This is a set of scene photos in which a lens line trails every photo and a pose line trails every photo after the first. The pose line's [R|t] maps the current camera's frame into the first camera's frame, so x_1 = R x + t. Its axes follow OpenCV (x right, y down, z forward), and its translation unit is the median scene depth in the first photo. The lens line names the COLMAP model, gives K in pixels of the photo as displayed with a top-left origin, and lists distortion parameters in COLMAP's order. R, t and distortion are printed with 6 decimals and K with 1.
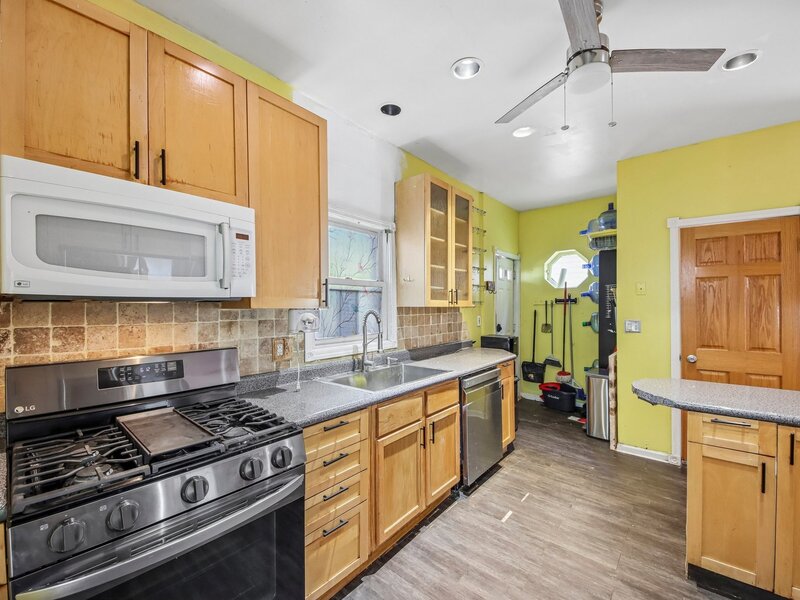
lens RADIAL K [[336.8, 0, 392.8], [0, 336.8, 300.7], [0, 0, 1]] dist [0.016027, -0.009459]
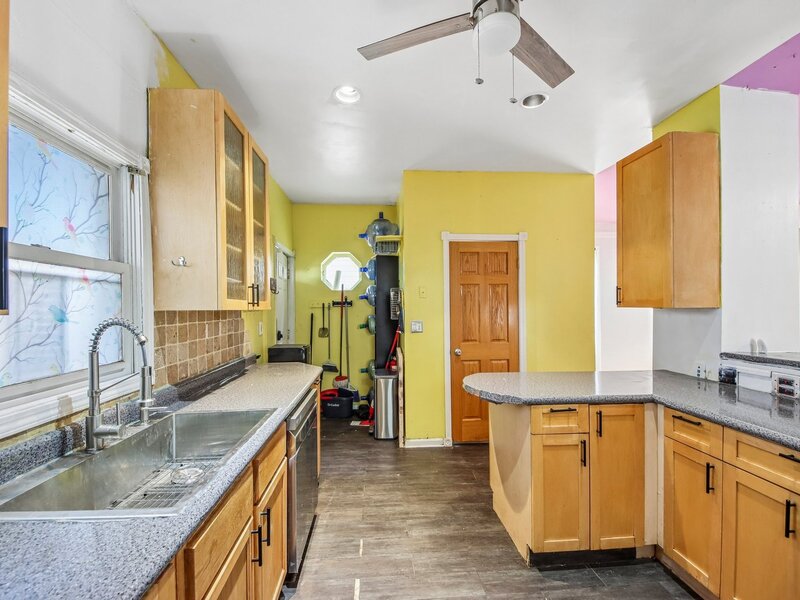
lens RADIAL K [[336.8, 0, 396.8], [0, 336.8, 303.8], [0, 0, 1]] dist [0.016027, -0.009459]
pose [[0.710542, 0.005281, 0.703635, -0.109164], [-0.003519, 0.999986, -0.003952, 0.008205], [-0.703646, 0.000332, 0.710551, 0.357031]]
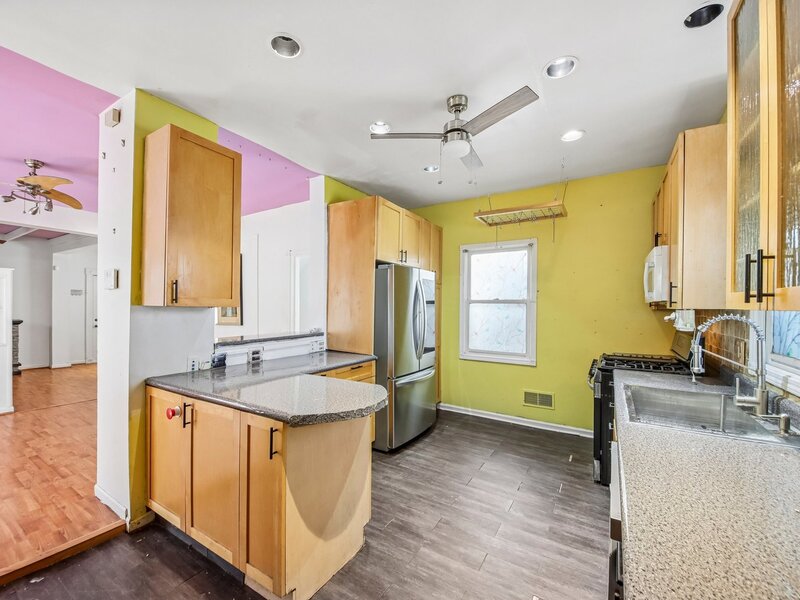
lens RADIAL K [[336.8, 0, 376.5], [0, 336.8, 307.0], [0, 0, 1]] dist [0.016027, -0.009459]
pose [[-0.994283, -0.007774, -0.106497, 0.642968], [-0.007346, 0.999963, -0.004412, 0.009902], [0.106527, -0.003604, -0.994303, 1.443264]]
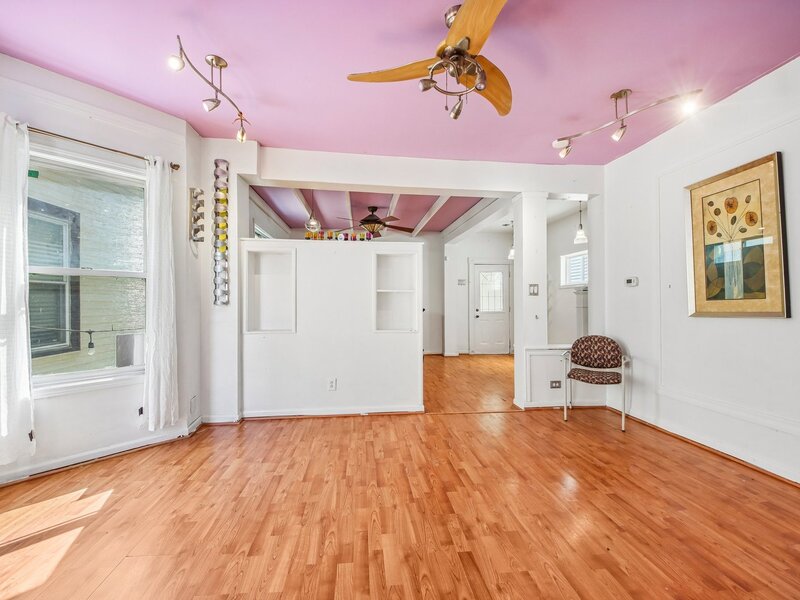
lens RADIAL K [[336.8, 0, 398.9], [0, 336.8, 299.0], [0, 0, 1]] dist [0.016027, -0.009459]
pose [[-0.727202, 0.005872, 0.686398, 1.380454], [-0.007371, 0.999839, -0.016363, 0.094774], [-0.686384, -0.016959, -0.727042, 0.657479]]
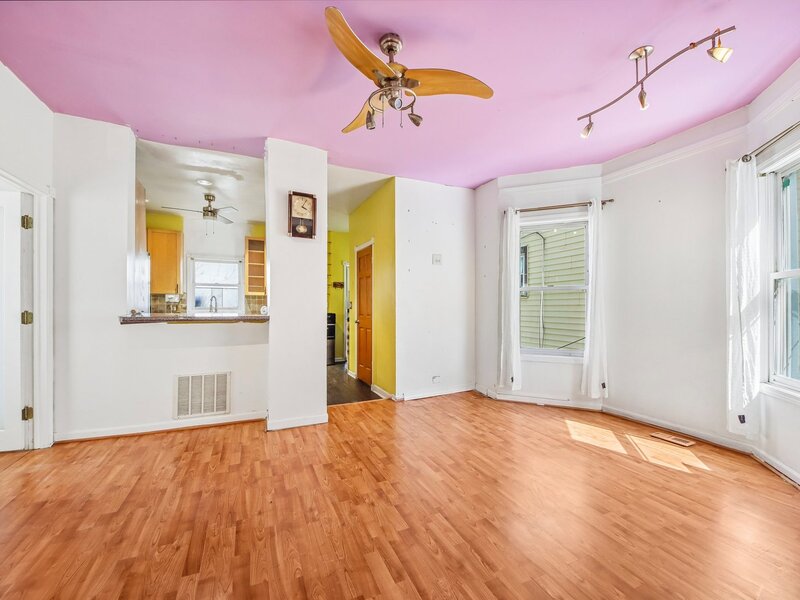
lens RADIAL K [[336.8, 0, 398.3], [0, 336.8, 307.8], [0, 0, 1]] dist [0.016027, -0.009459]
pose [[0.899398, 0.002202, -0.437125, 2.127410], [0.002696, 0.999940, 0.010584, 0.088028], [0.437122, -0.010698, 0.899338, -0.624778]]
